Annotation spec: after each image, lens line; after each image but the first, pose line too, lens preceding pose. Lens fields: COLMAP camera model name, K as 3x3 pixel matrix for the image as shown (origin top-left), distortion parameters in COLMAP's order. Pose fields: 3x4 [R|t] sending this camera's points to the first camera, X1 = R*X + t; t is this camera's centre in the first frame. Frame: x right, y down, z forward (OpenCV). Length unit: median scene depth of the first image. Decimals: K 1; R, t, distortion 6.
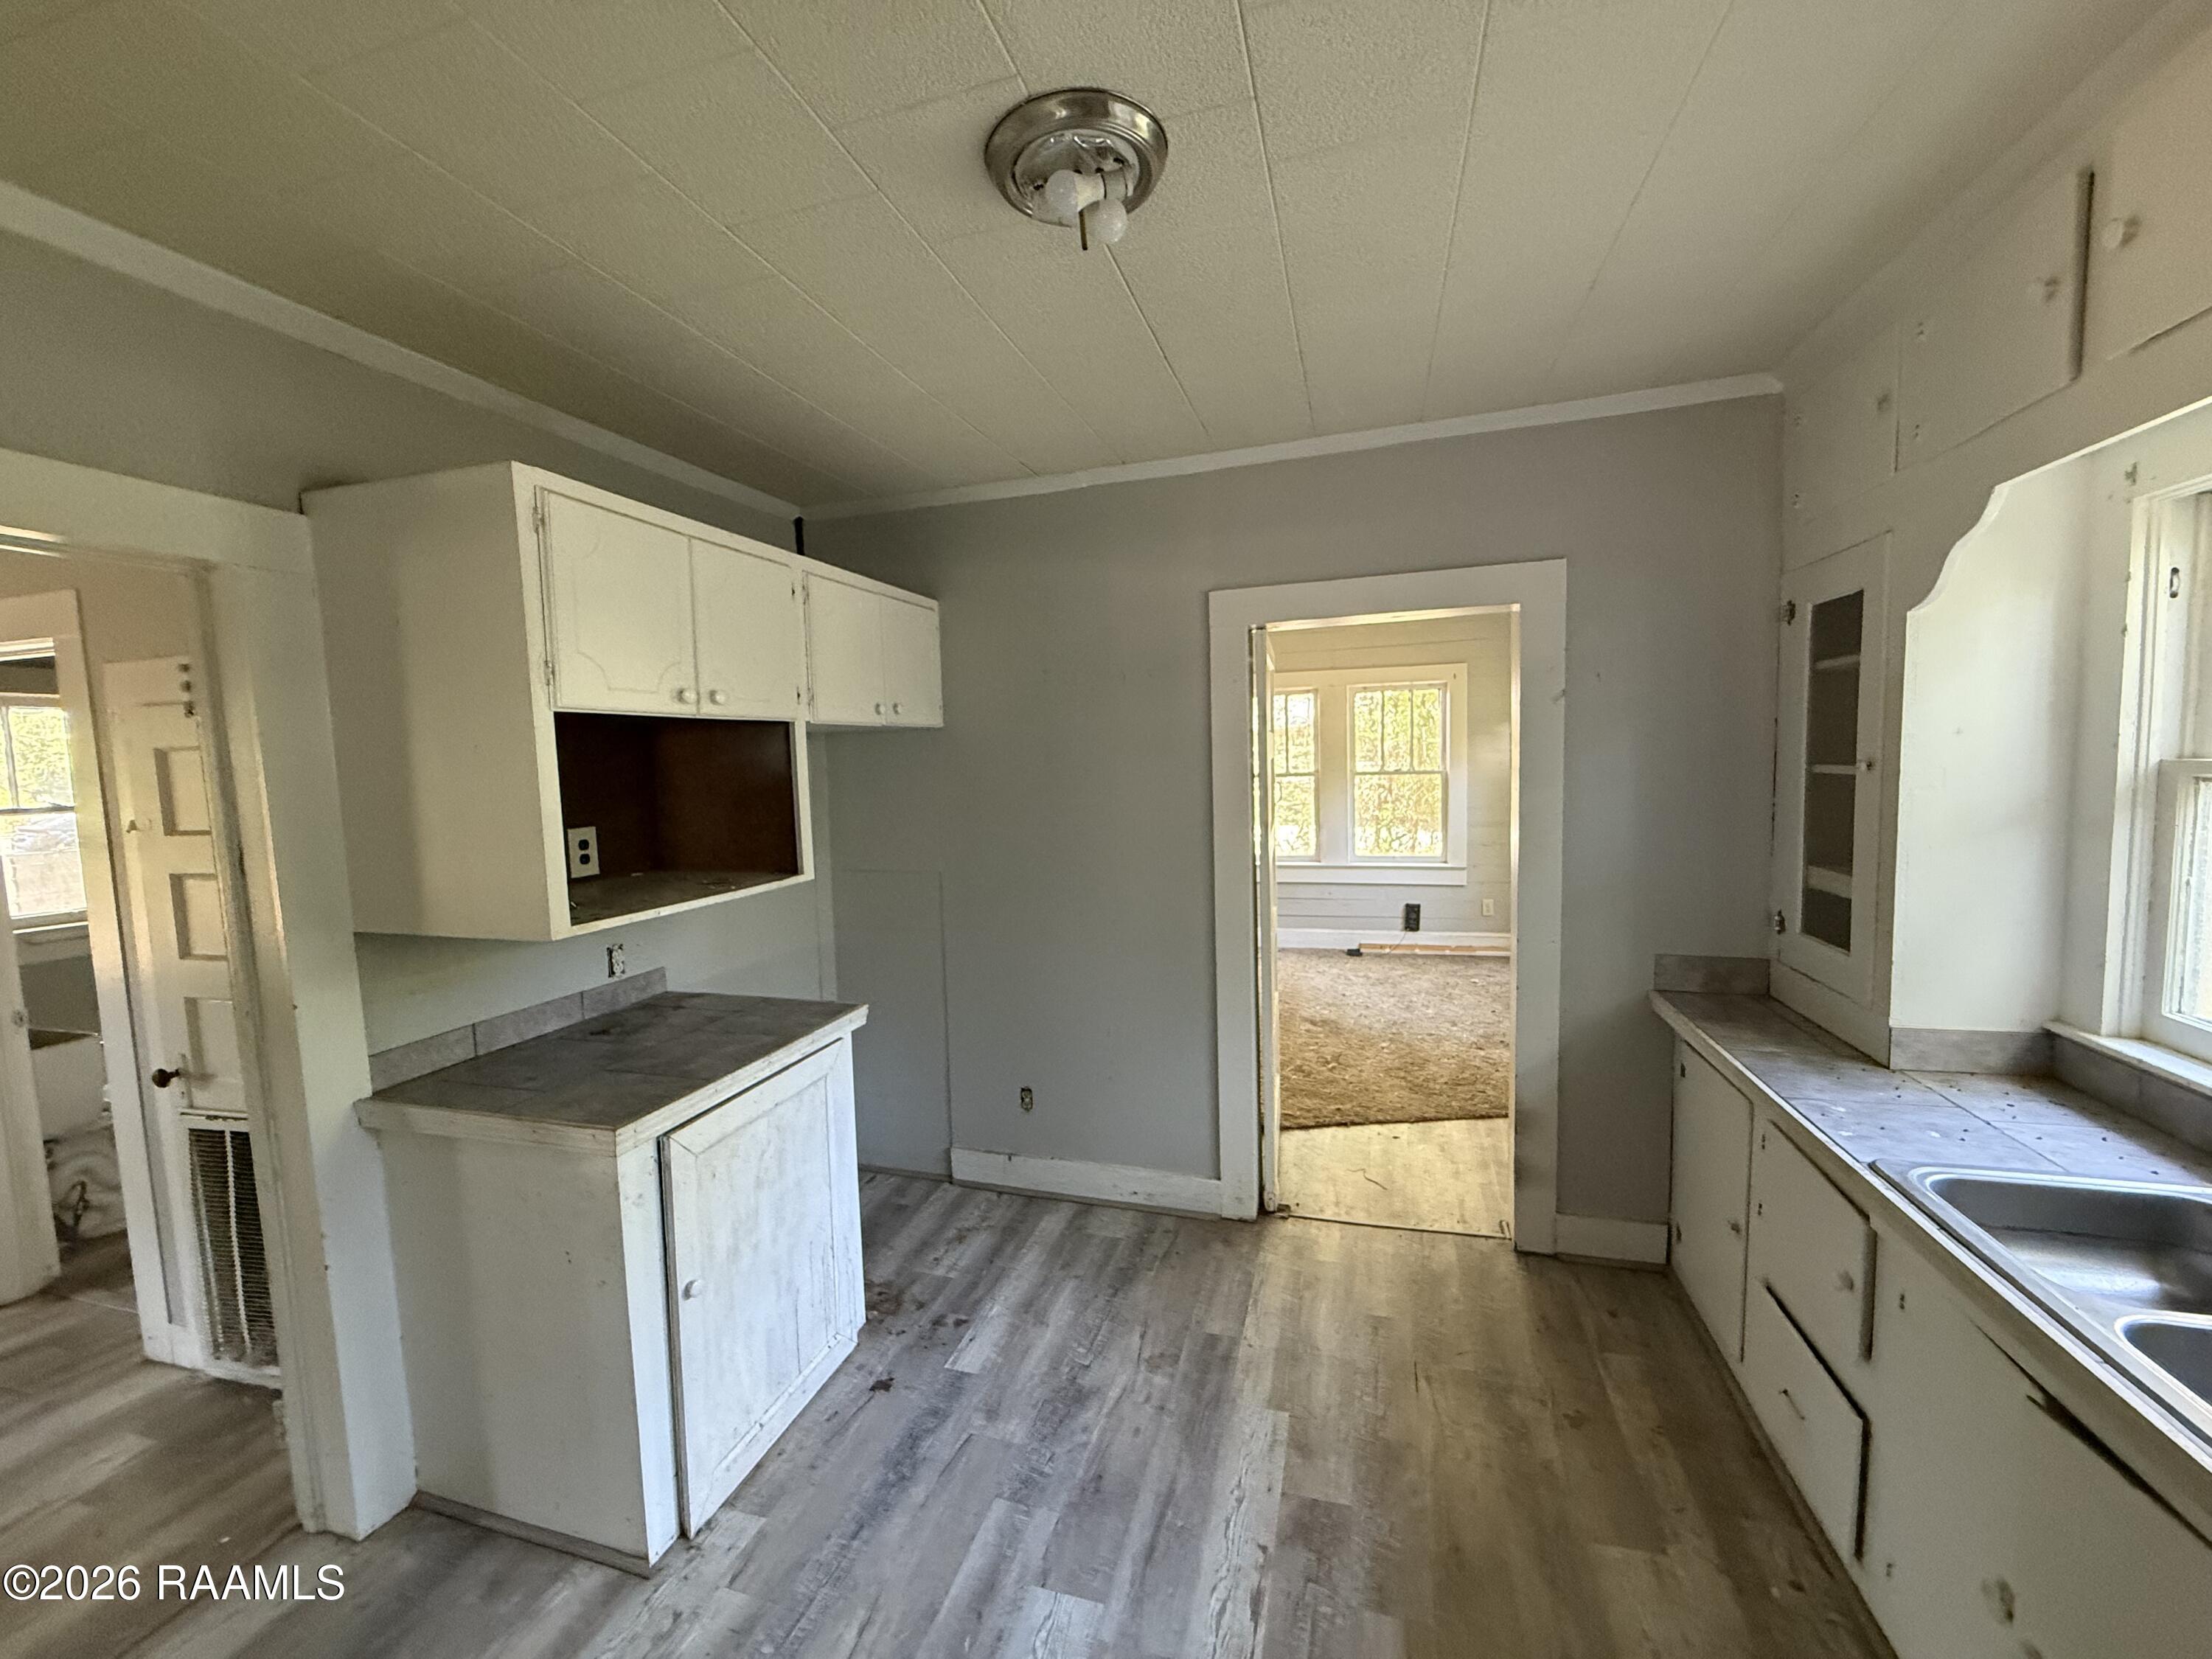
lens RADIAL K [[890.8, 0, 1103.9], [0, 890.8, 831.1], [0, 0, 1]] dist [0.003738, 0.000095]
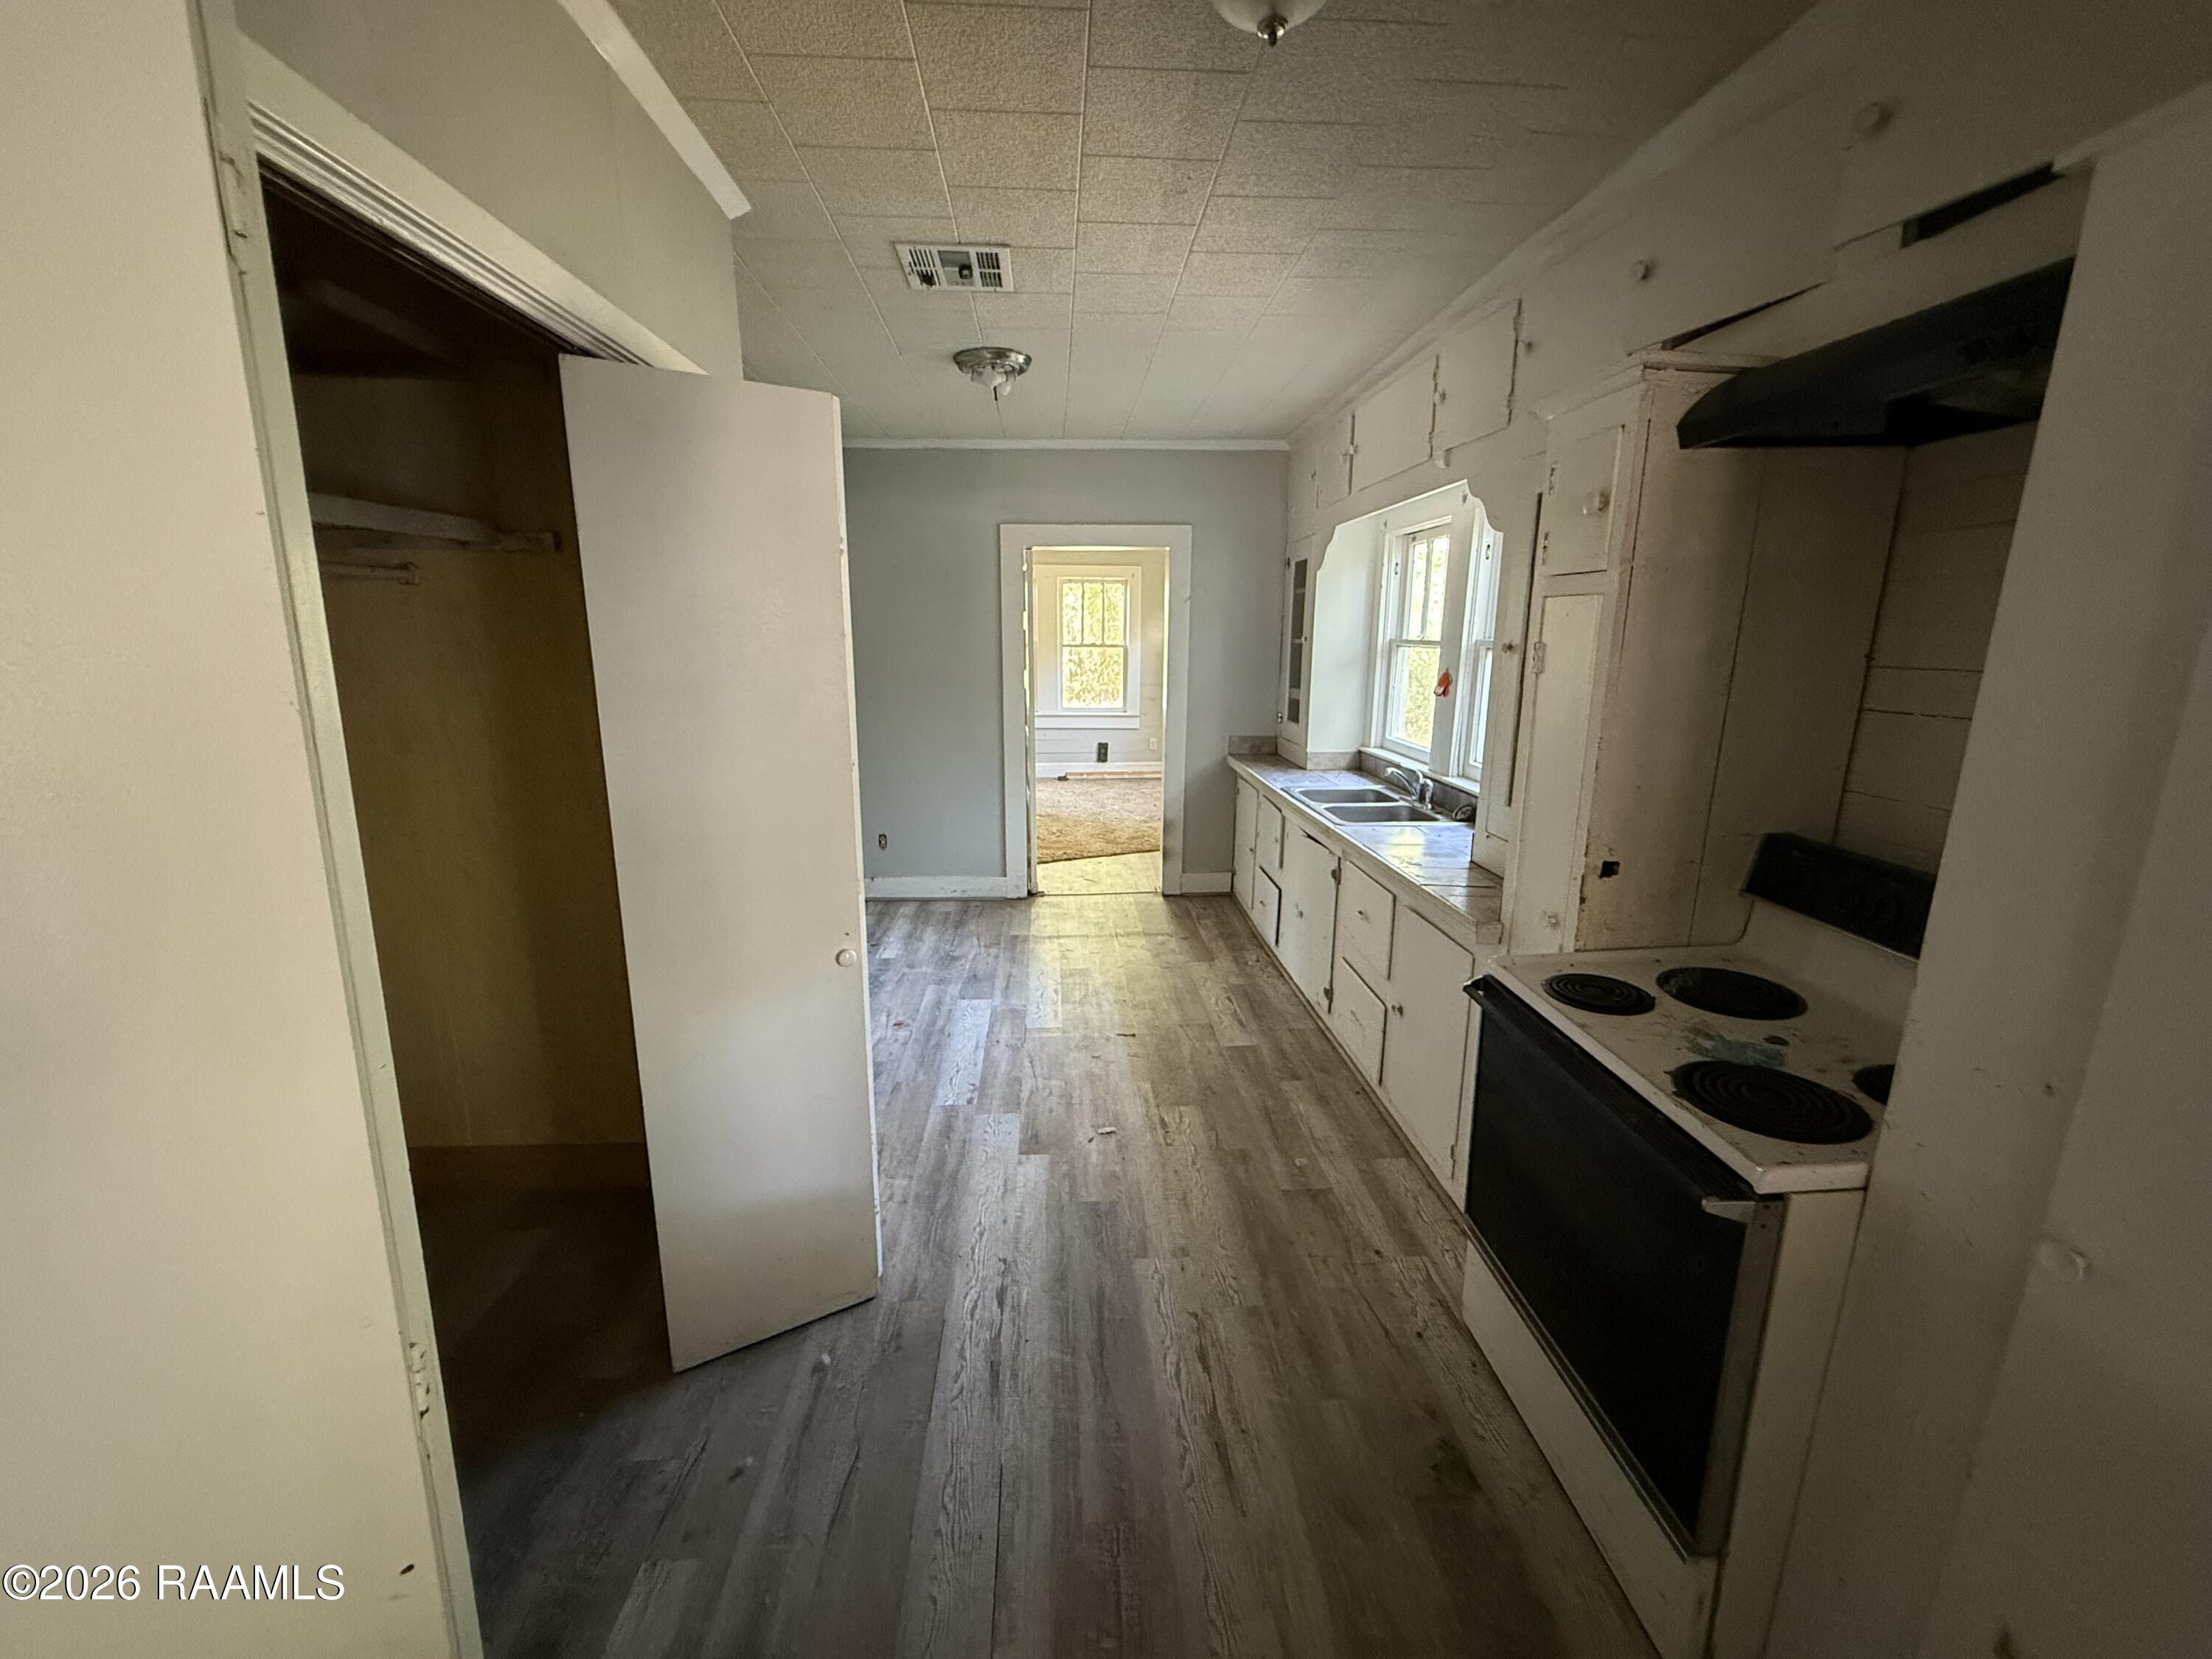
lens RADIAL K [[890.8, 0, 1109.5], [0, 890.8, 823.7], [0, 0, 1]] dist [0.003738, 0.000095]
pose [[0.937508, -0.038195, 0.345861, -0.310868], [-0.005480, 0.992214, 0.124428, 0.084888], [-0.347920, -0.118547, 0.929999, -0.744512]]
